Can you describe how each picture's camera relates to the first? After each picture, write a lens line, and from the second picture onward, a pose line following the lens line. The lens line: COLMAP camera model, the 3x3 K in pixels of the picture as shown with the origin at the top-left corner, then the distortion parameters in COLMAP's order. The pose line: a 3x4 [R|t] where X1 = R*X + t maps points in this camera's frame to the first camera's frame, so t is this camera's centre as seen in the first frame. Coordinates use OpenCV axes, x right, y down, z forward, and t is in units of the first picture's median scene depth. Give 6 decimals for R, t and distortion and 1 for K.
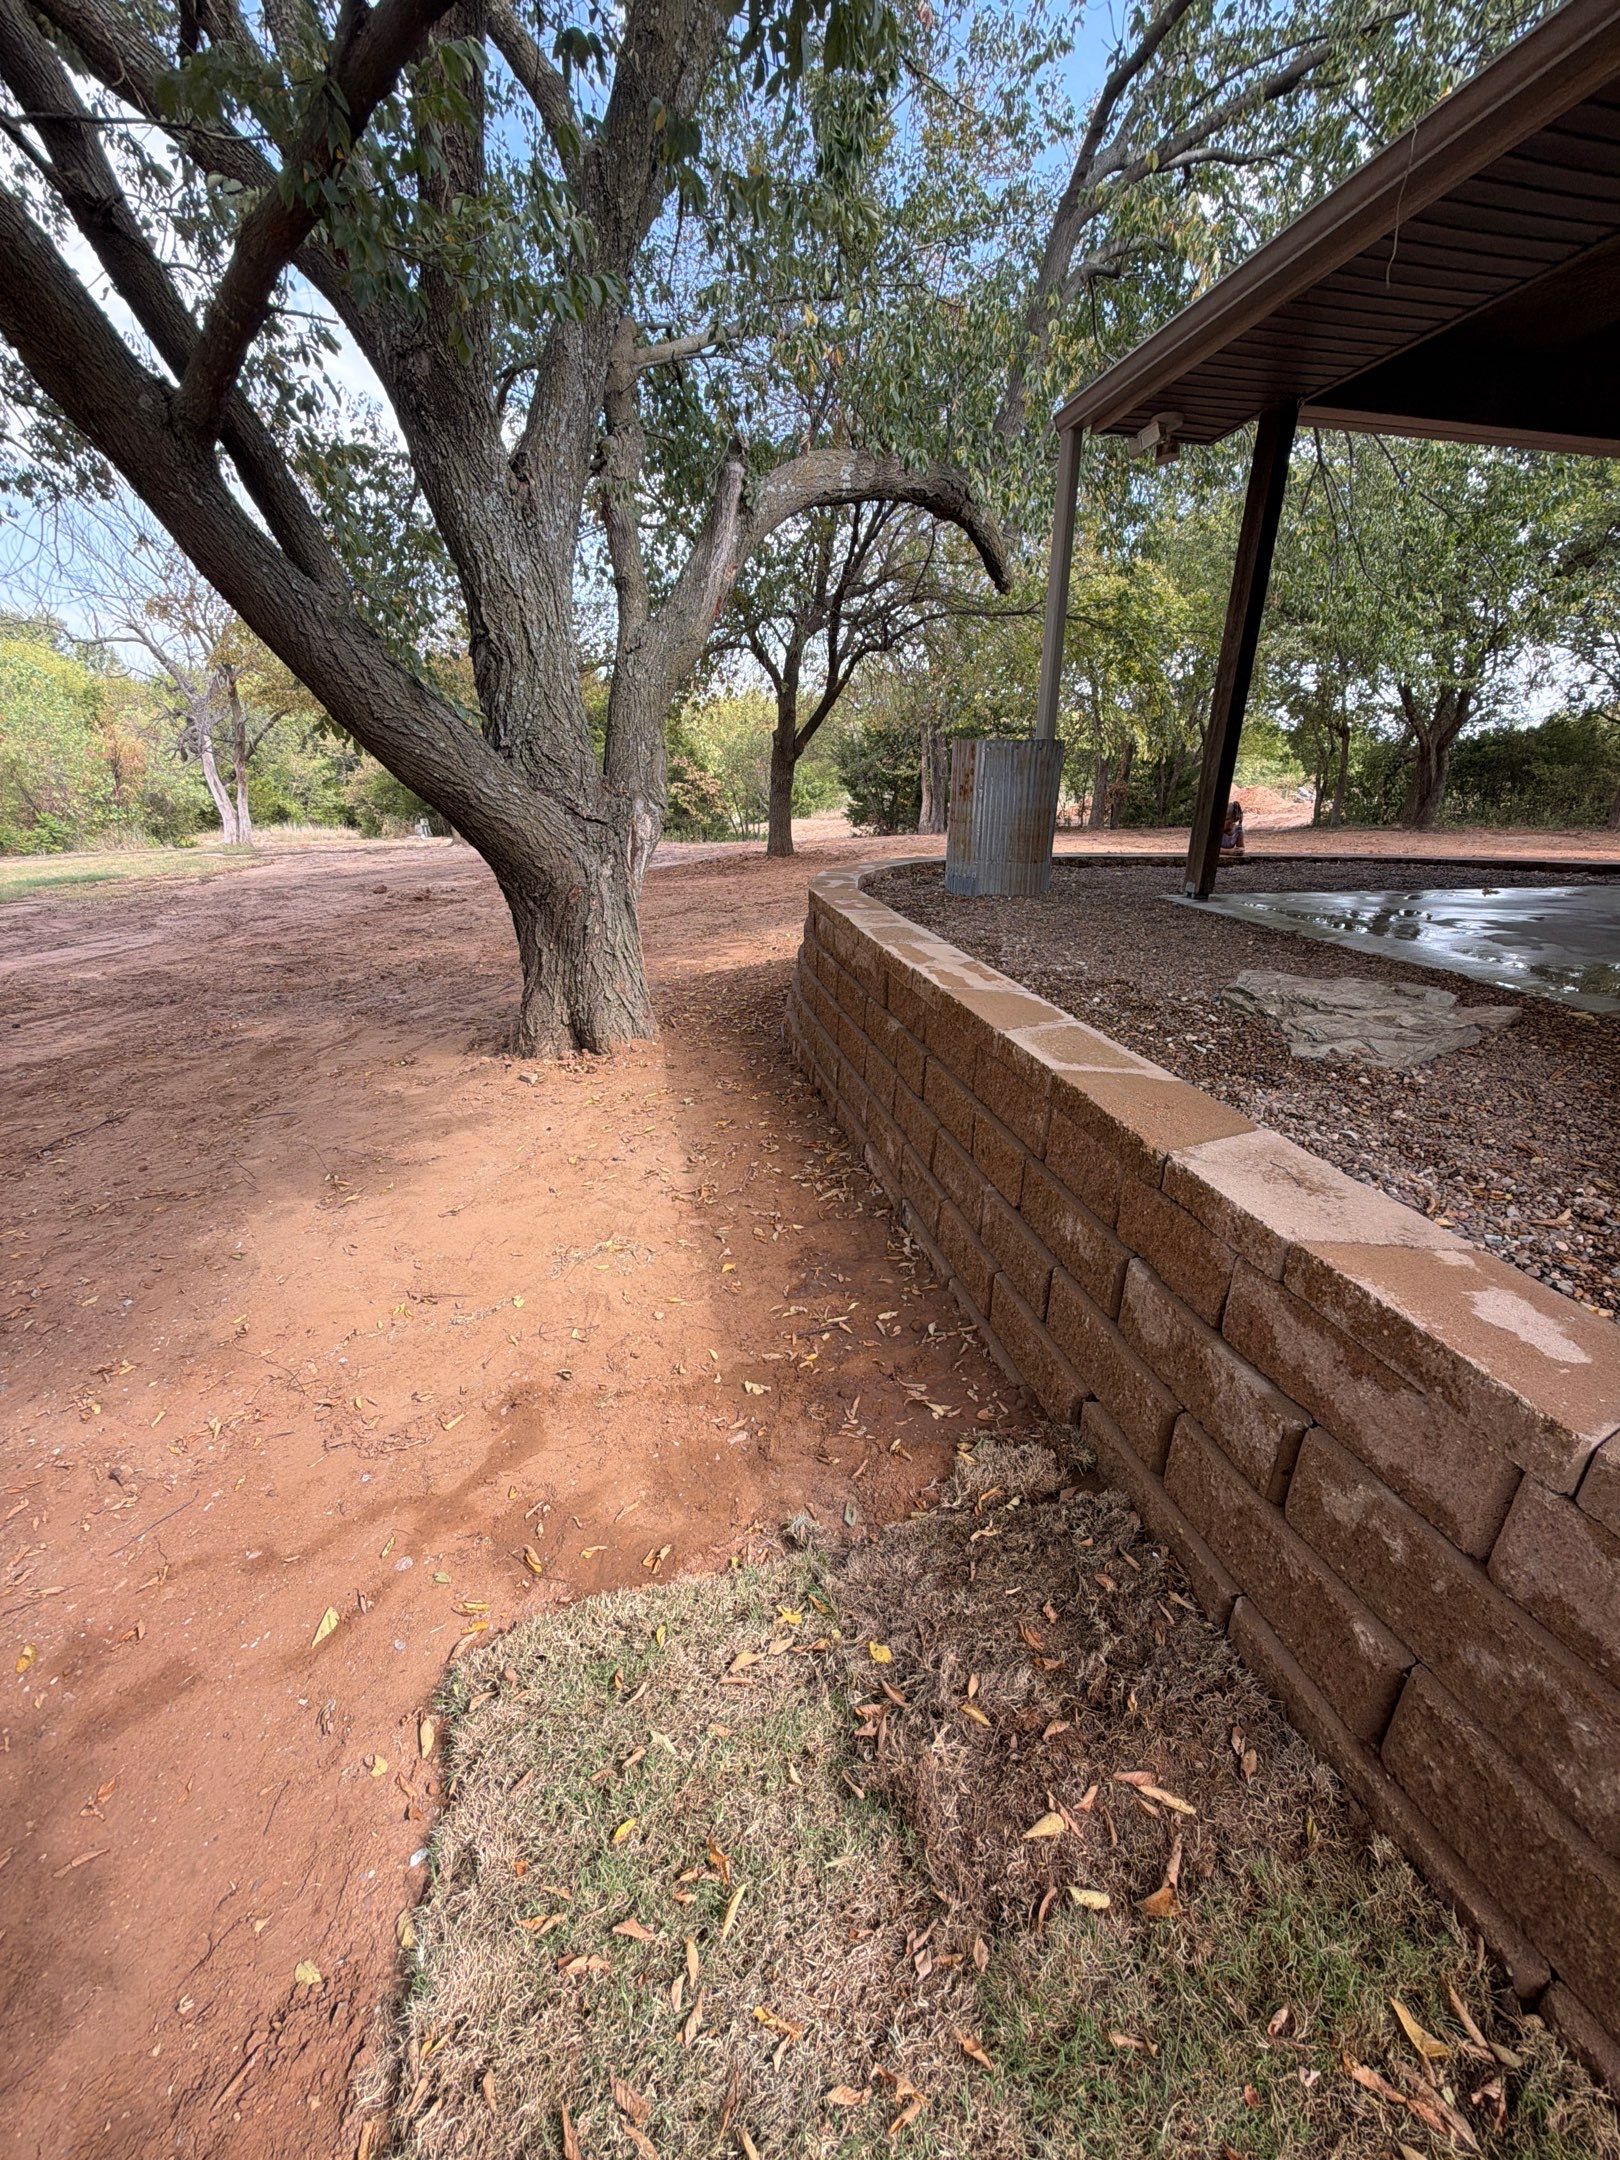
lens RADIAL K [[864.5, 0, 810.0], [0, 864.5, 1080.0], [0, 0, 1]] dist [0.000394, -0.000126]
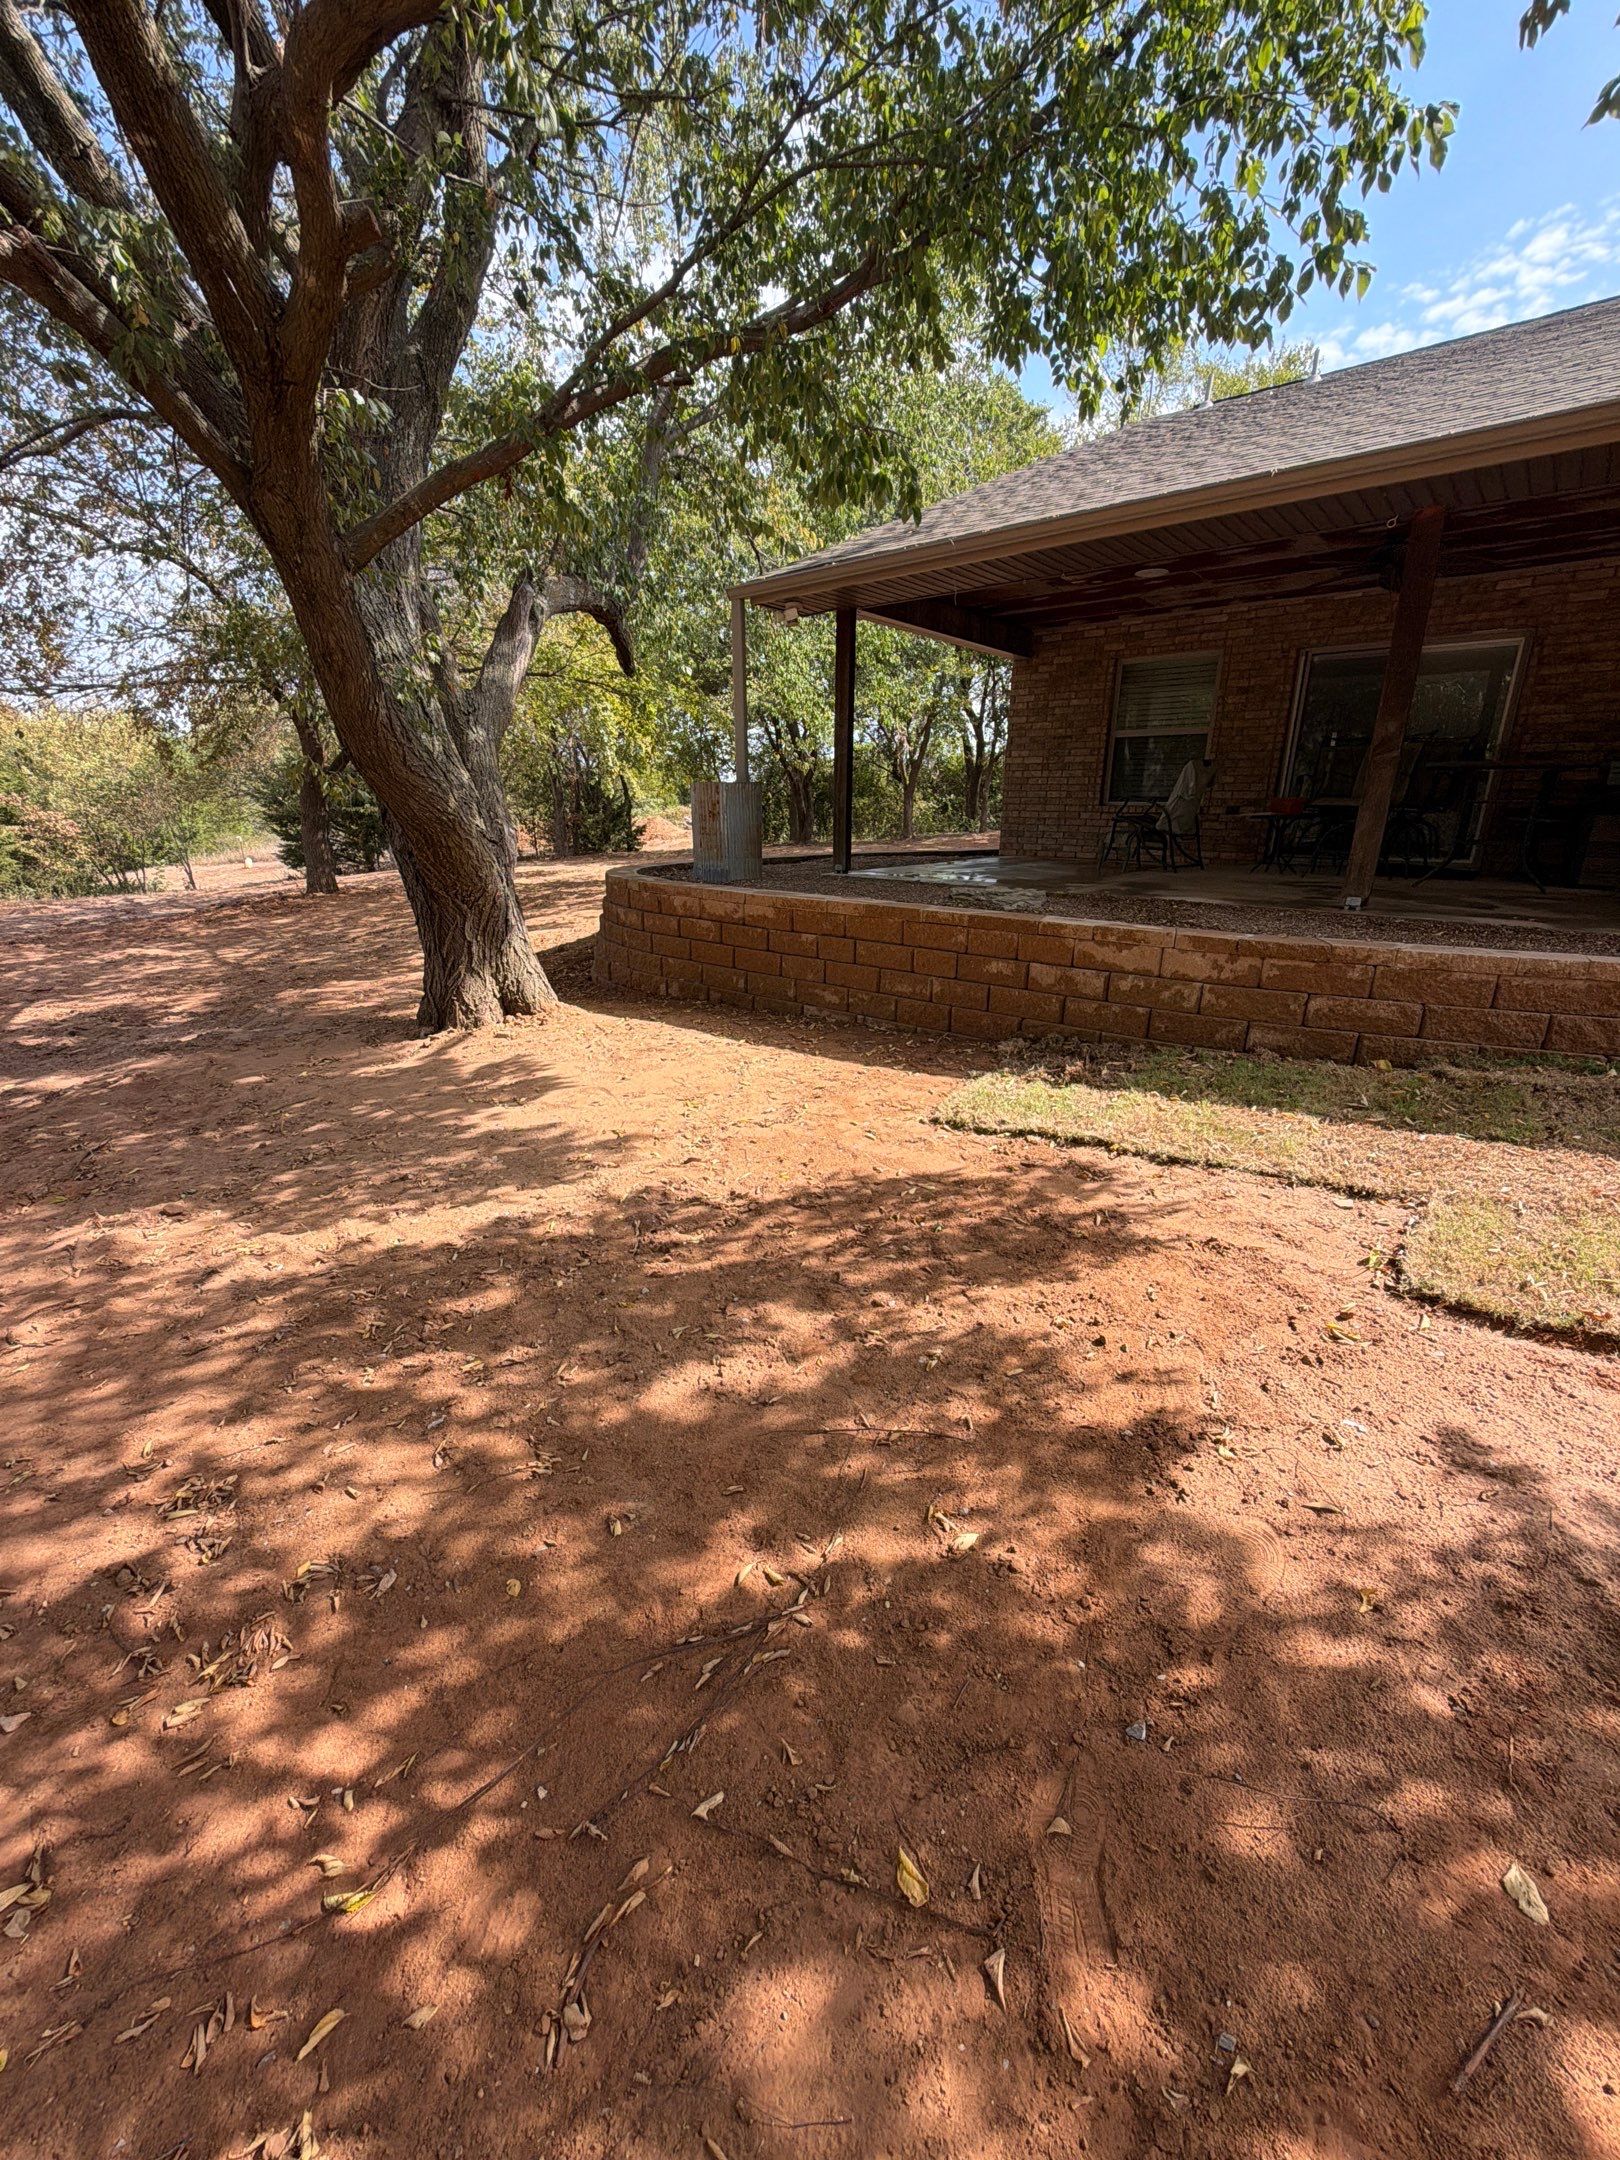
lens RADIAL K [[864.5, 0, 810.0], [0, 864.5, 1080.0], [0, 0, 1]] dist [0.000394, -0.000126]
pose [[0.783061, -0.203444, 0.587730, -0.619883], [0.224771, 0.973687, 0.037571, 0.099414], [-0.579908, 0.102685, 0.808185, -0.271176]]
